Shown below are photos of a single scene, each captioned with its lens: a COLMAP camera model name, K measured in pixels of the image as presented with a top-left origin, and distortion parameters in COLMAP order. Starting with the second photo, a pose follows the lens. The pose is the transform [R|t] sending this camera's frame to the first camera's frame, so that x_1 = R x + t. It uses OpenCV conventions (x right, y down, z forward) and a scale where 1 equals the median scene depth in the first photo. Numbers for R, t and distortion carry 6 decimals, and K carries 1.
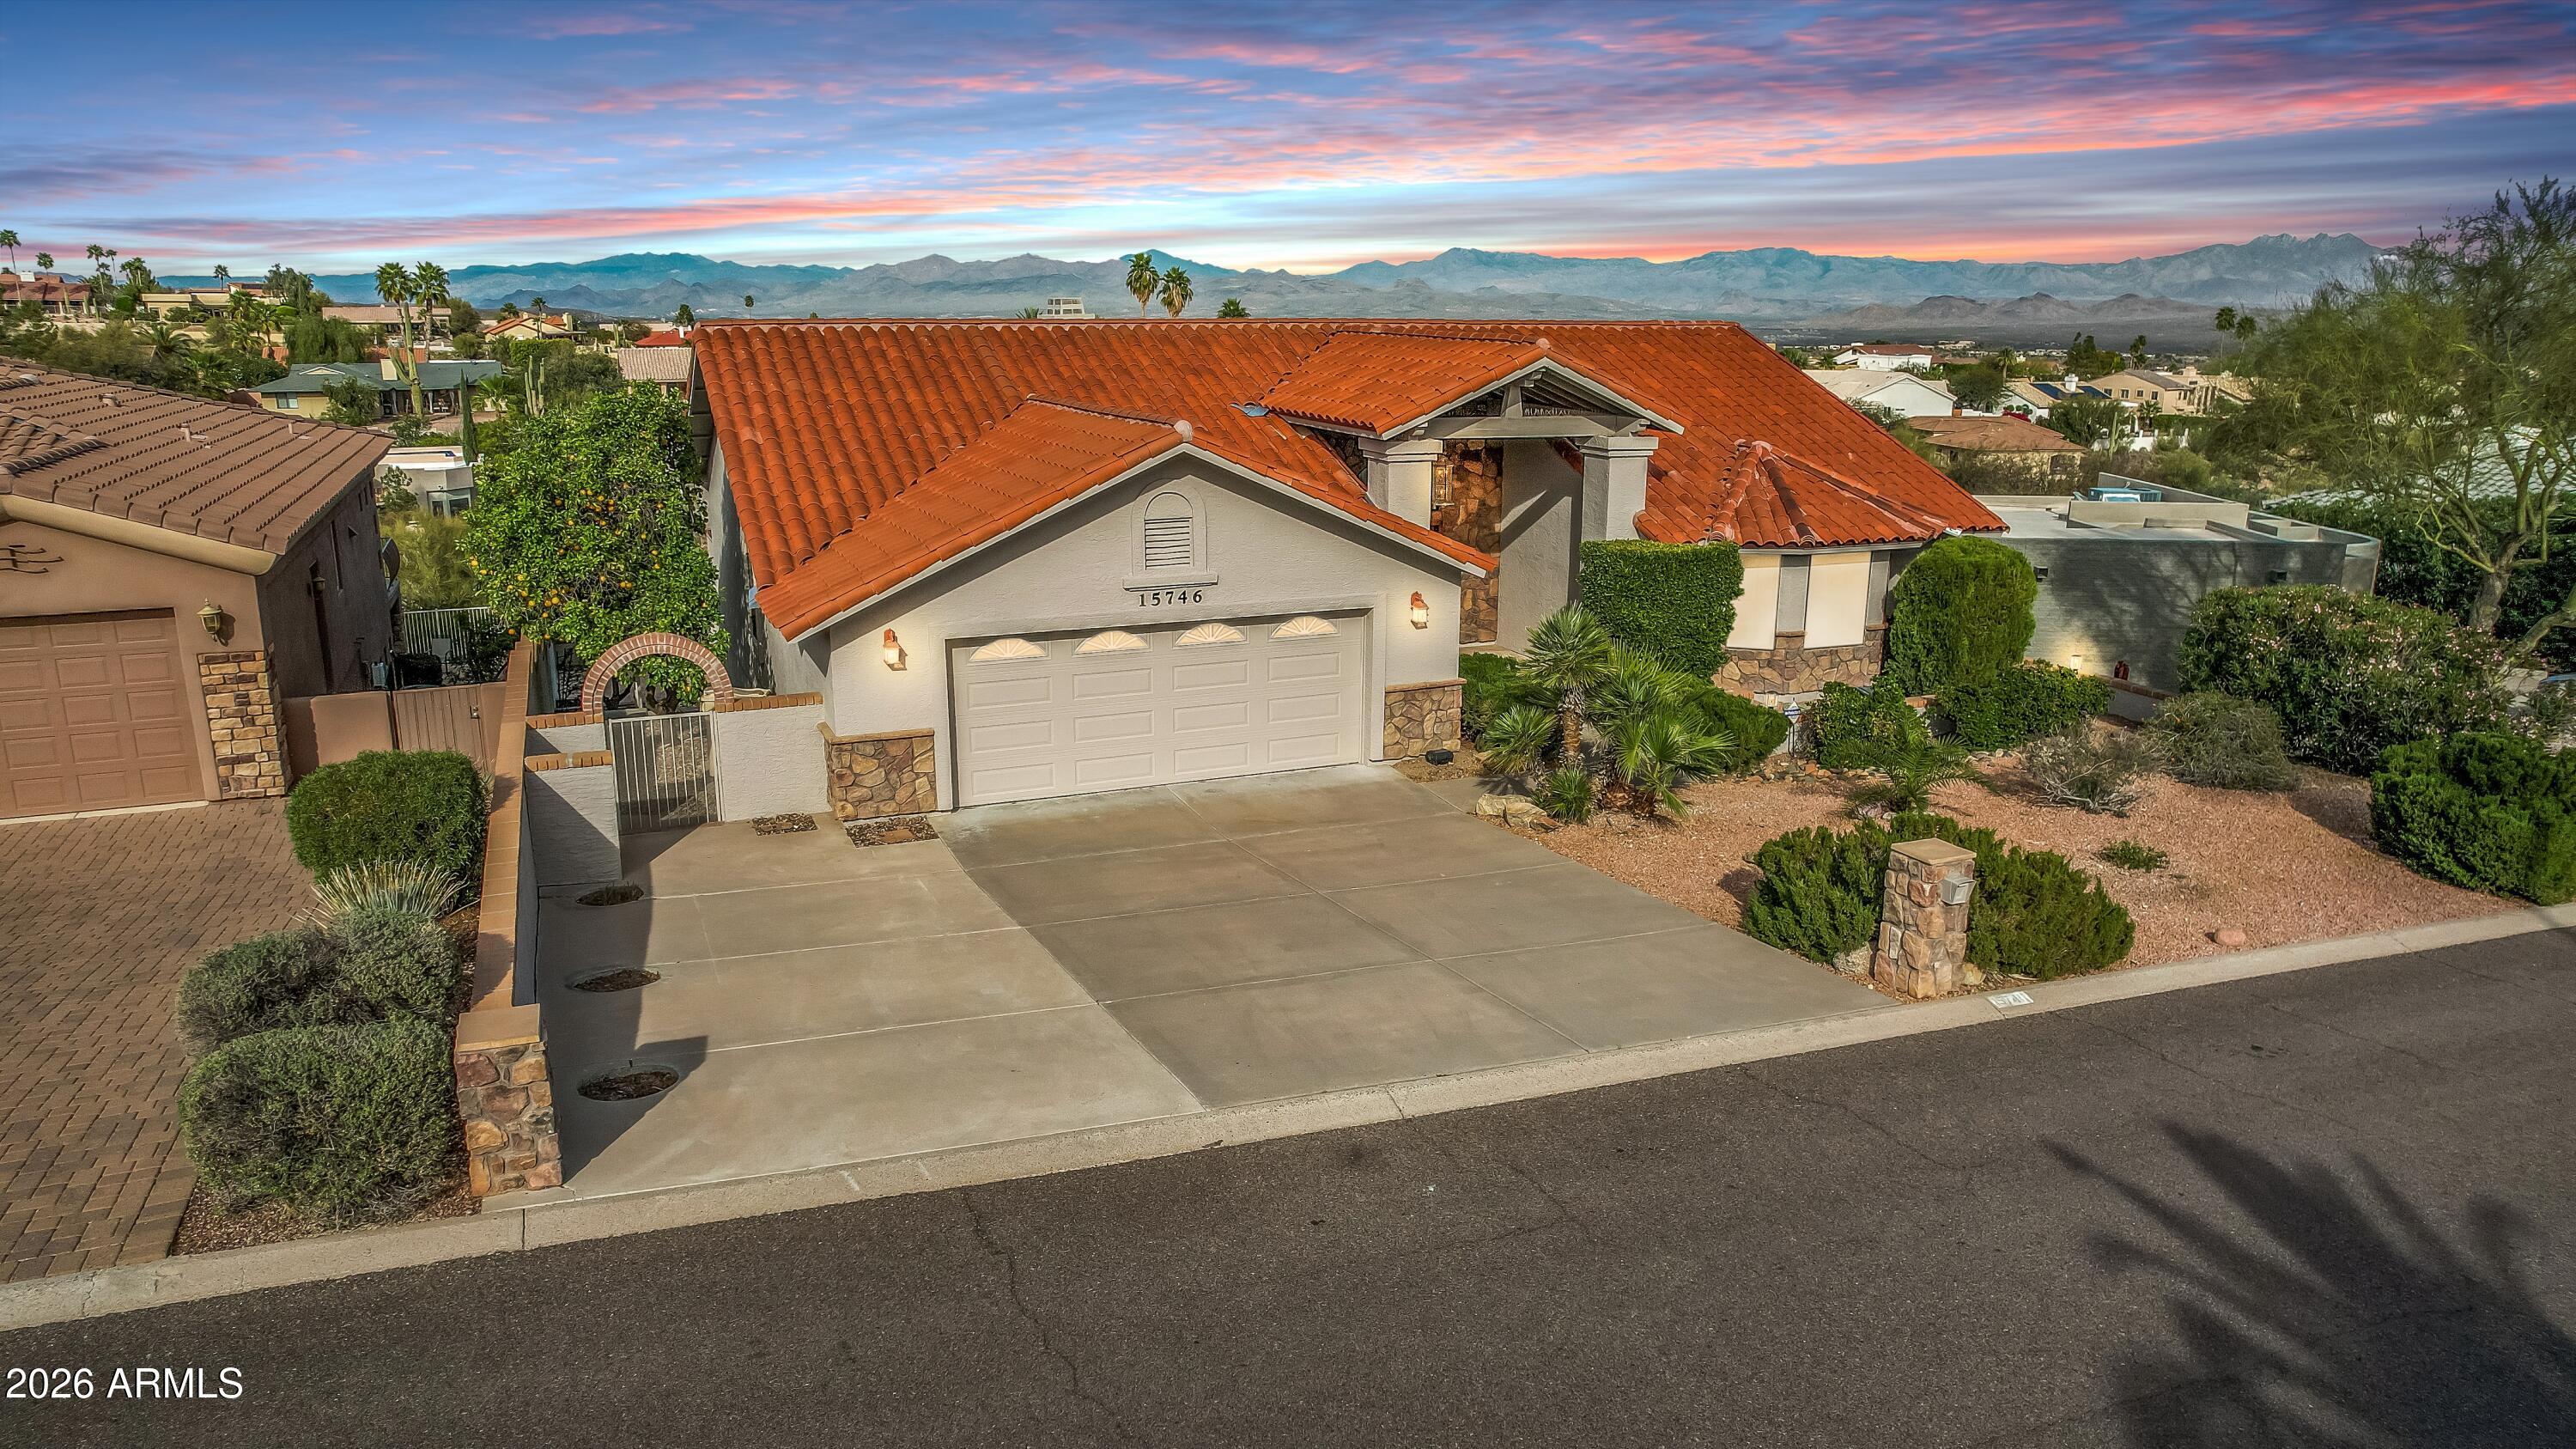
lens RADIAL K [[1679.3, 0, 1291.7], [0, 1679.3, 743.7], [0, 0, 1]] dist [-0.075688, 0.072375]
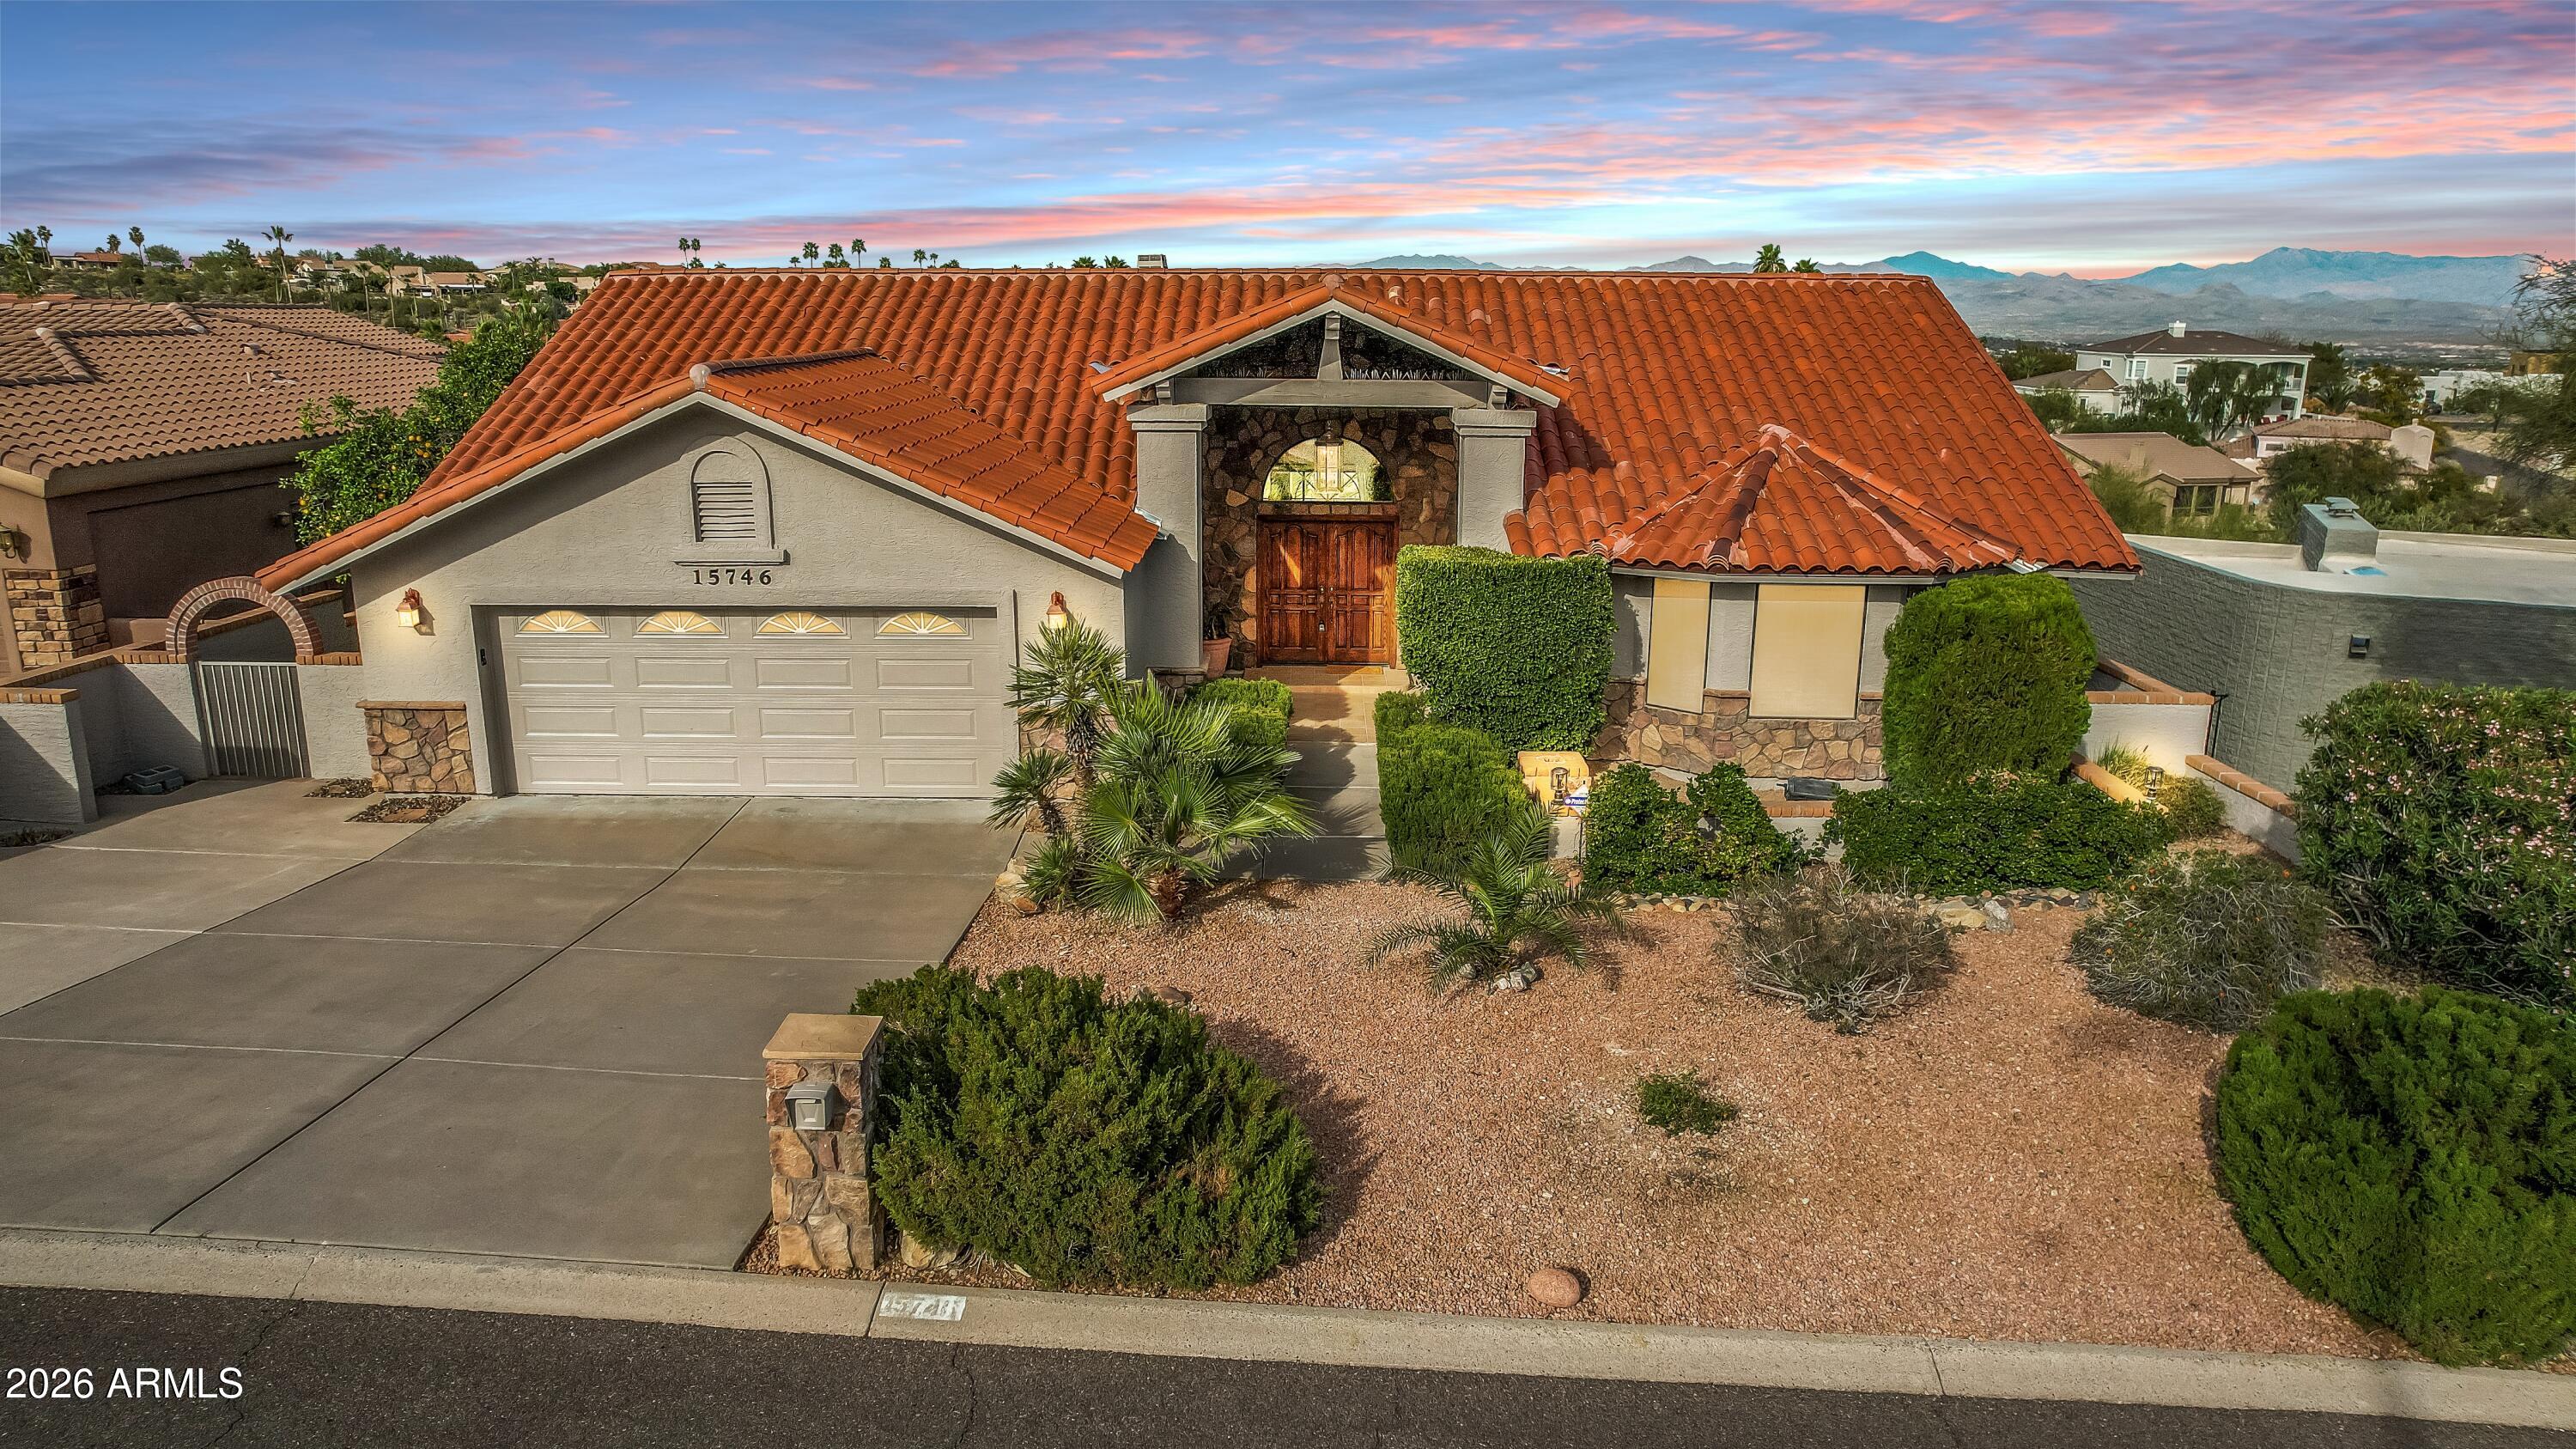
lens RADIAL K [[1679.3, 0, 1291.7], [0, 1679.3, 743.7], [0, 0, 1]] dist [-0.075688, 0.072375]
pose [[0.909096, 0.104634, -0.403233, 0.498707], [-0.105242, 0.994231, 0.020719, -0.047142], [0.403074, 0.023602, 0.914863, 0.323975]]
